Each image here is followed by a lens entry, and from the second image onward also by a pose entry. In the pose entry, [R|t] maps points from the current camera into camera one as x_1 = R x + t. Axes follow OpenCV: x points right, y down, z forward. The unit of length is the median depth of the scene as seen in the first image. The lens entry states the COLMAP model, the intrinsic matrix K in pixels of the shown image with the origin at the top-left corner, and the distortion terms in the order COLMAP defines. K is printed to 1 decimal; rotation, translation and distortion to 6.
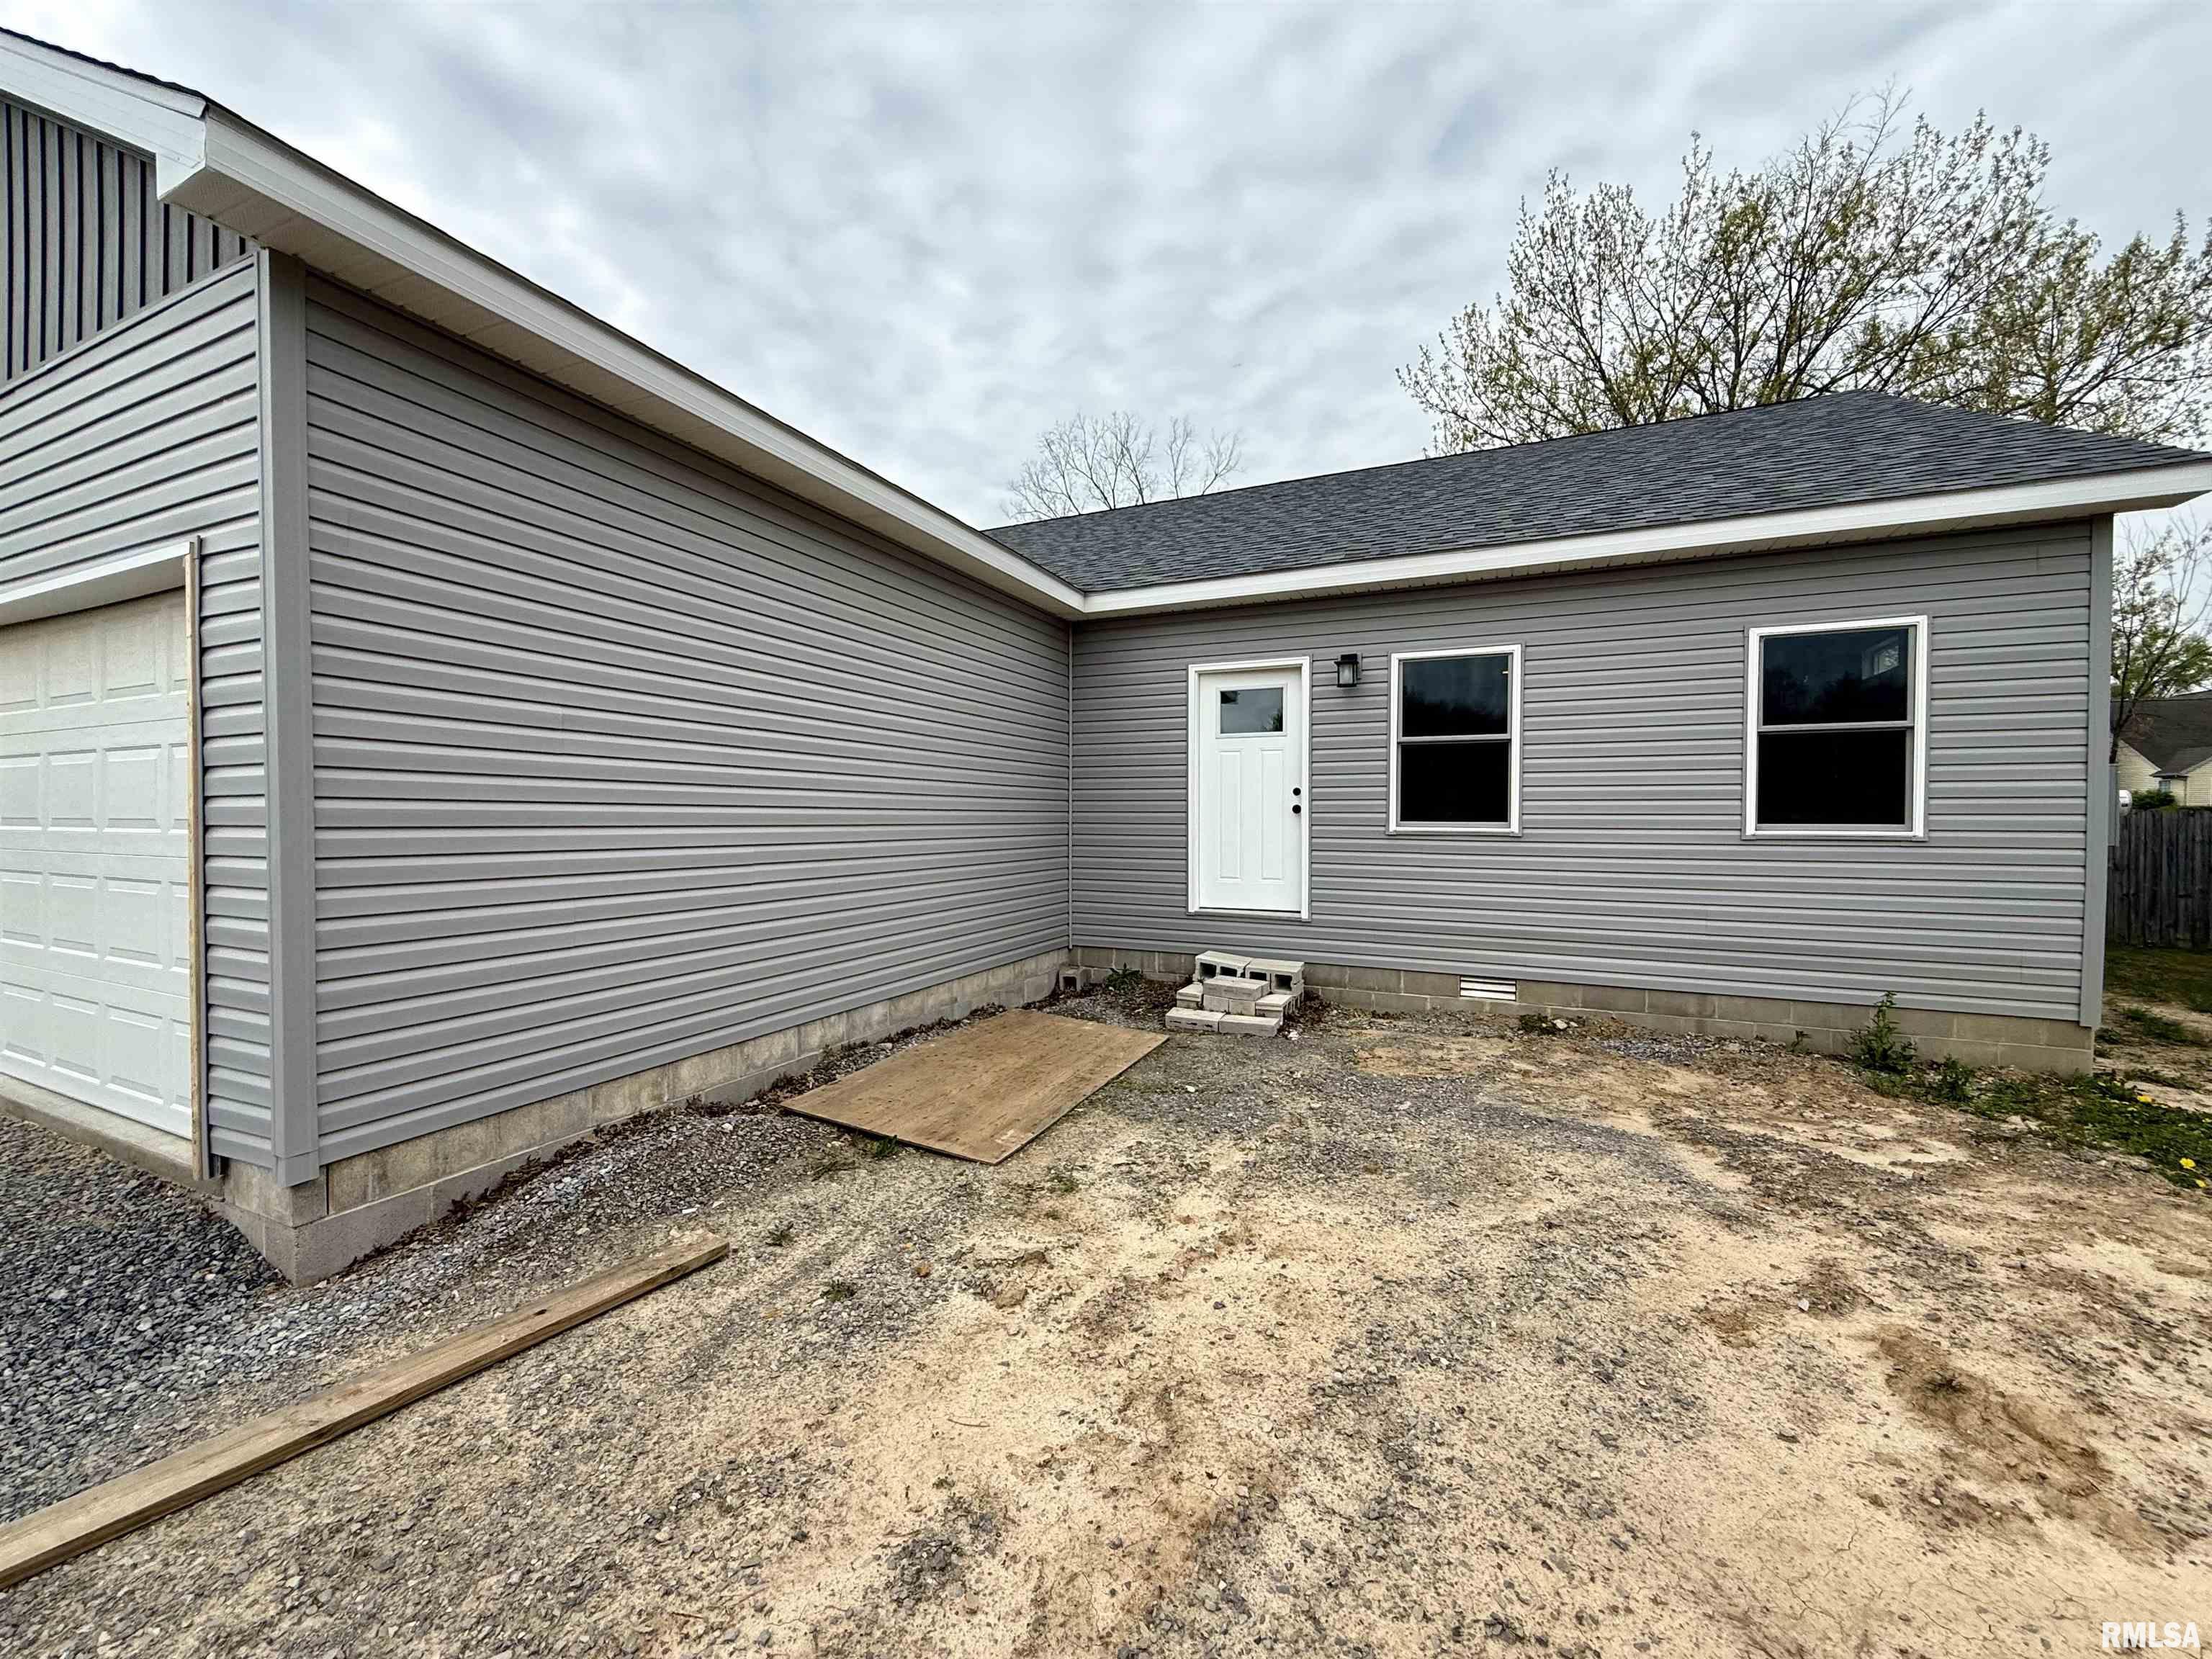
lens RADIAL K [[883.1, 0, 1106.8], [0, 883.1, 829.1], [0, 0, 1]] dist [-0.001053, 0.000298]
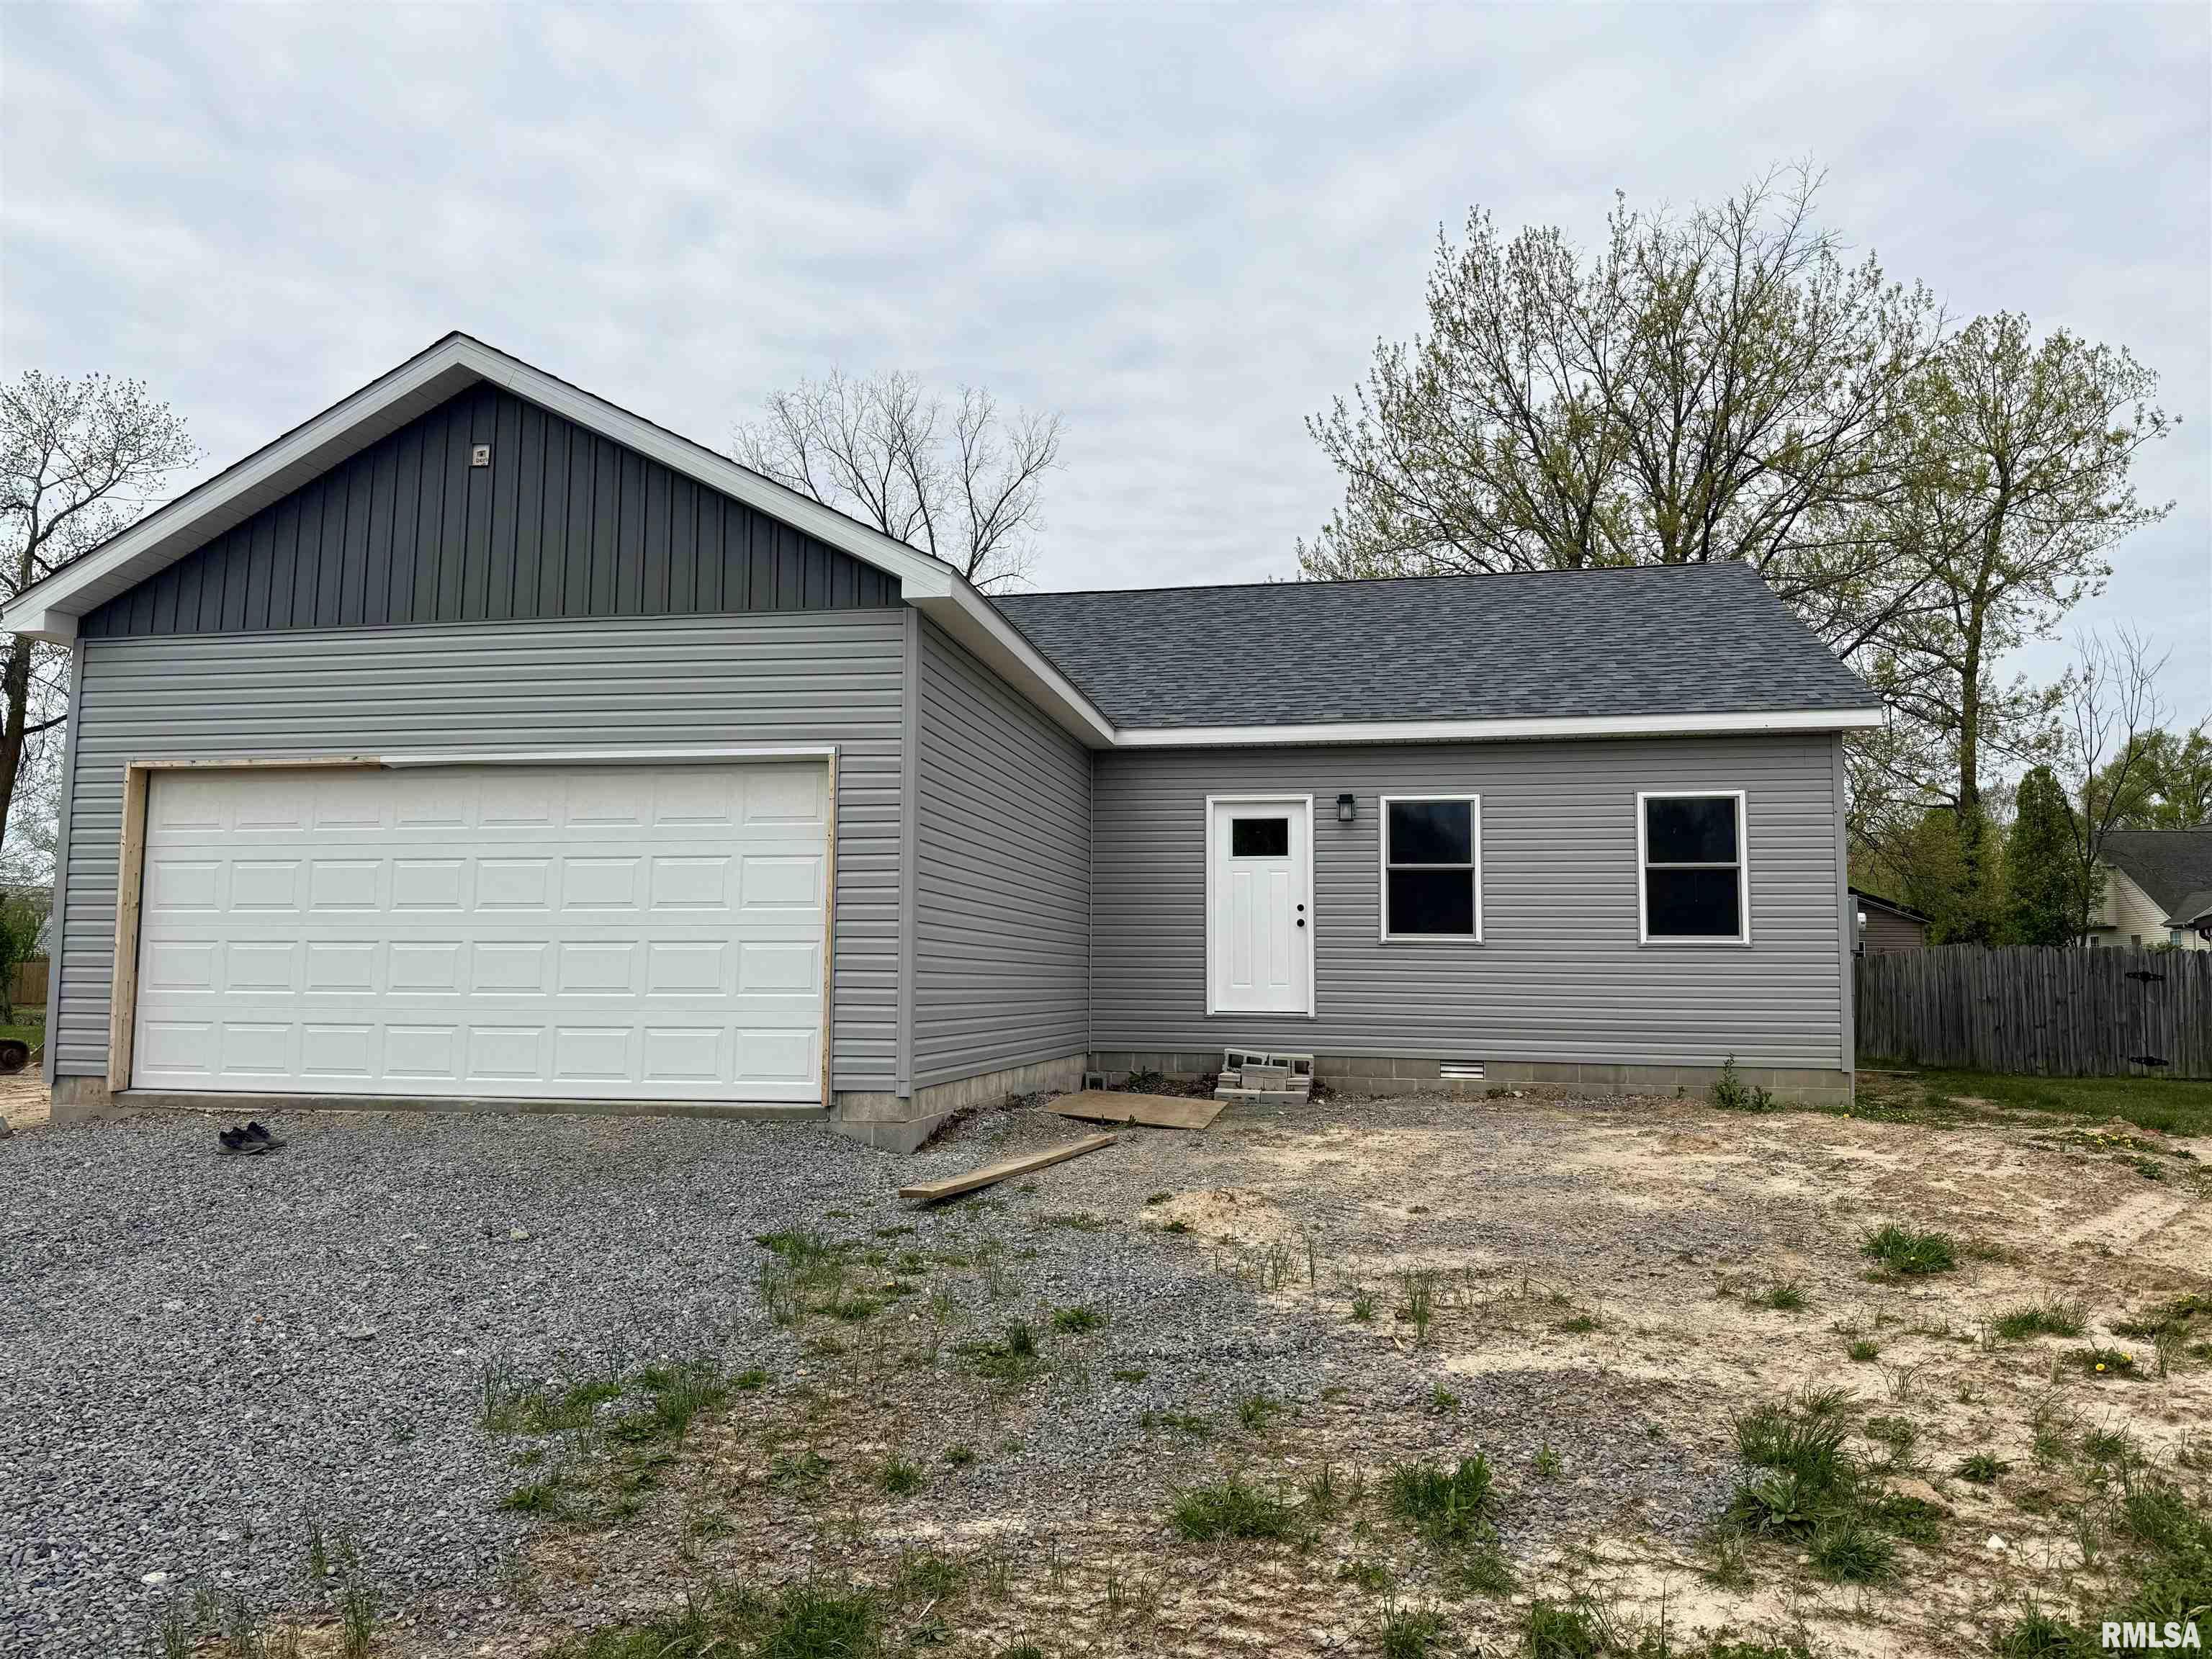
lens RADIAL K [[1541.0, 0, 1102.4], [0, 1541.0, 824.6], [0, 0, 1]] dist [0.042026, -0.005737]
pose [[0.973040, 0.029658, 0.228721, -0.498346], [-0.003473, 0.993469, -0.114045, 0.079320], [-0.230610, 0.110176, 0.966789, -0.895643]]
